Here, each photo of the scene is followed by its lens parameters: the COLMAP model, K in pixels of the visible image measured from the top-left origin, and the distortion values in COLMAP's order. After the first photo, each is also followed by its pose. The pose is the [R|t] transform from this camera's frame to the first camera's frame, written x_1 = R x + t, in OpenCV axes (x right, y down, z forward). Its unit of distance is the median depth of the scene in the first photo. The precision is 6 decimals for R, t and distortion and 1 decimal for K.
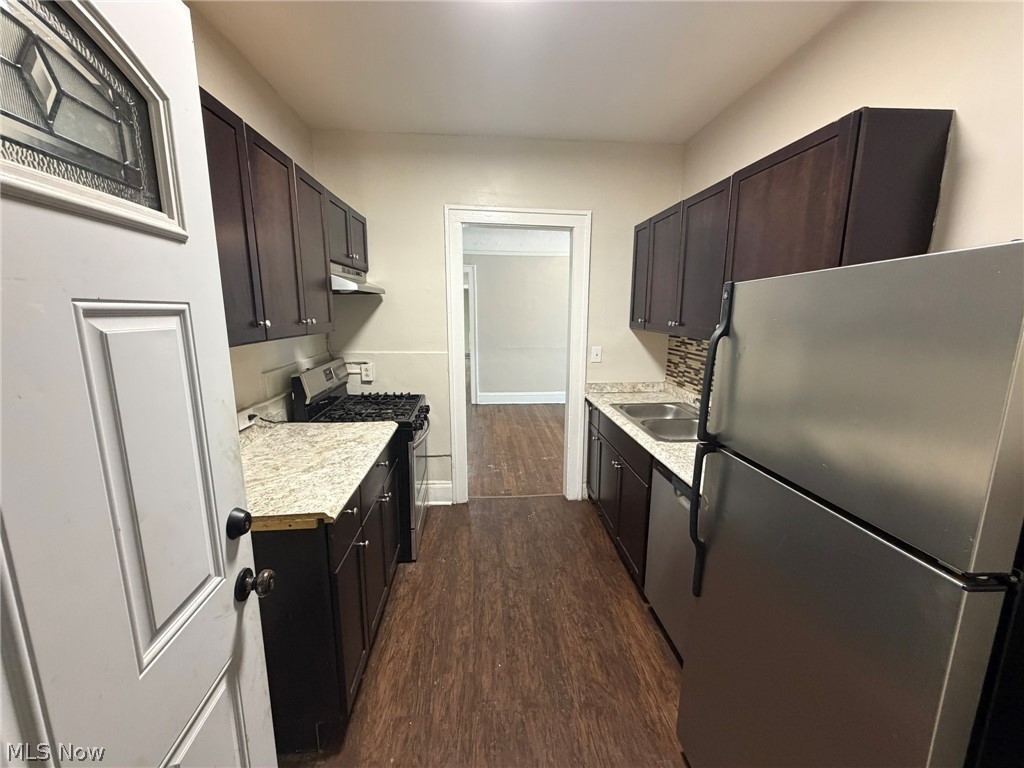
lens RADIAL K [[410.2, 0, 514.5], [0, 410.2, 381.3], [0, 0, 1]] dist [0.000153, 0.000323]
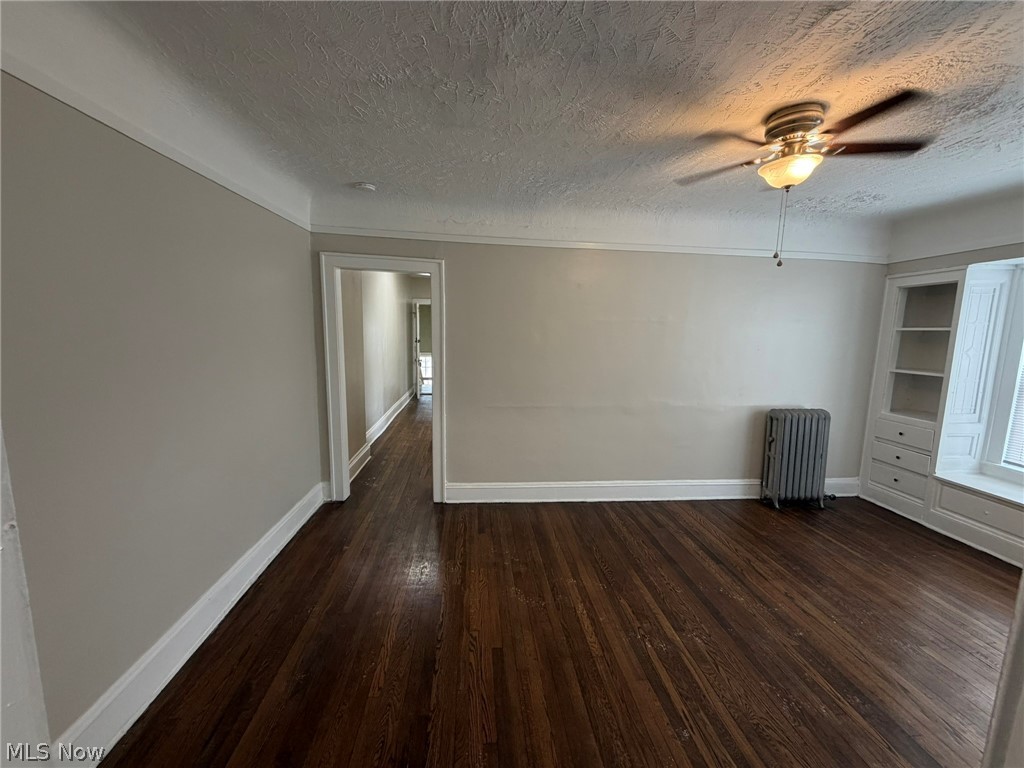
lens RADIAL K [[410.2, 0, 504.7], [0, 410.2, 382.5], [0, 0, 1]] dist [0.000153, 0.000323]
pose [[0.999843, 0.017636, -0.001450, -0.007974], [-0.017685, 0.998785, -0.046003, -0.092083], [0.000637, 0.046022, 0.998940, 0.448428]]
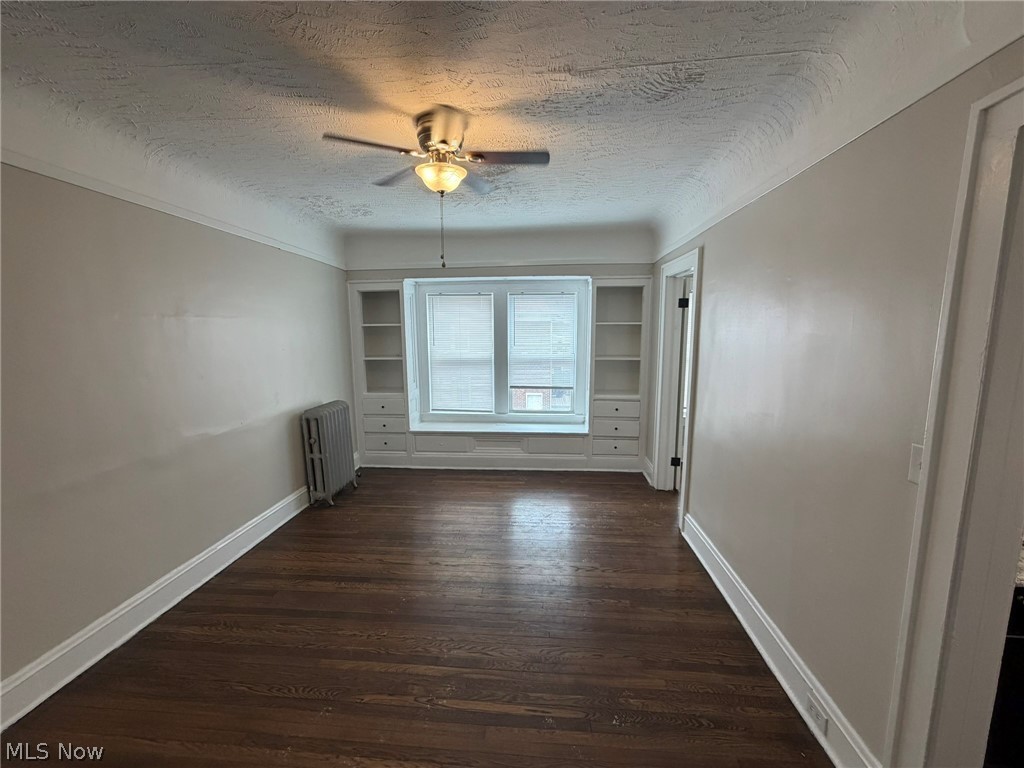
lens RADIAL K [[410.2, 0, 513.4], [0, 410.2, 384.2], [0, 0, 1]] dist [0.000153, 0.000323]
pose [[0.164924, -0.136021, 0.976882, -0.127780], [0.181470, 0.977721, 0.105501, -0.132178], [-0.969468, 0.159875, 0.185934, 0.659065]]
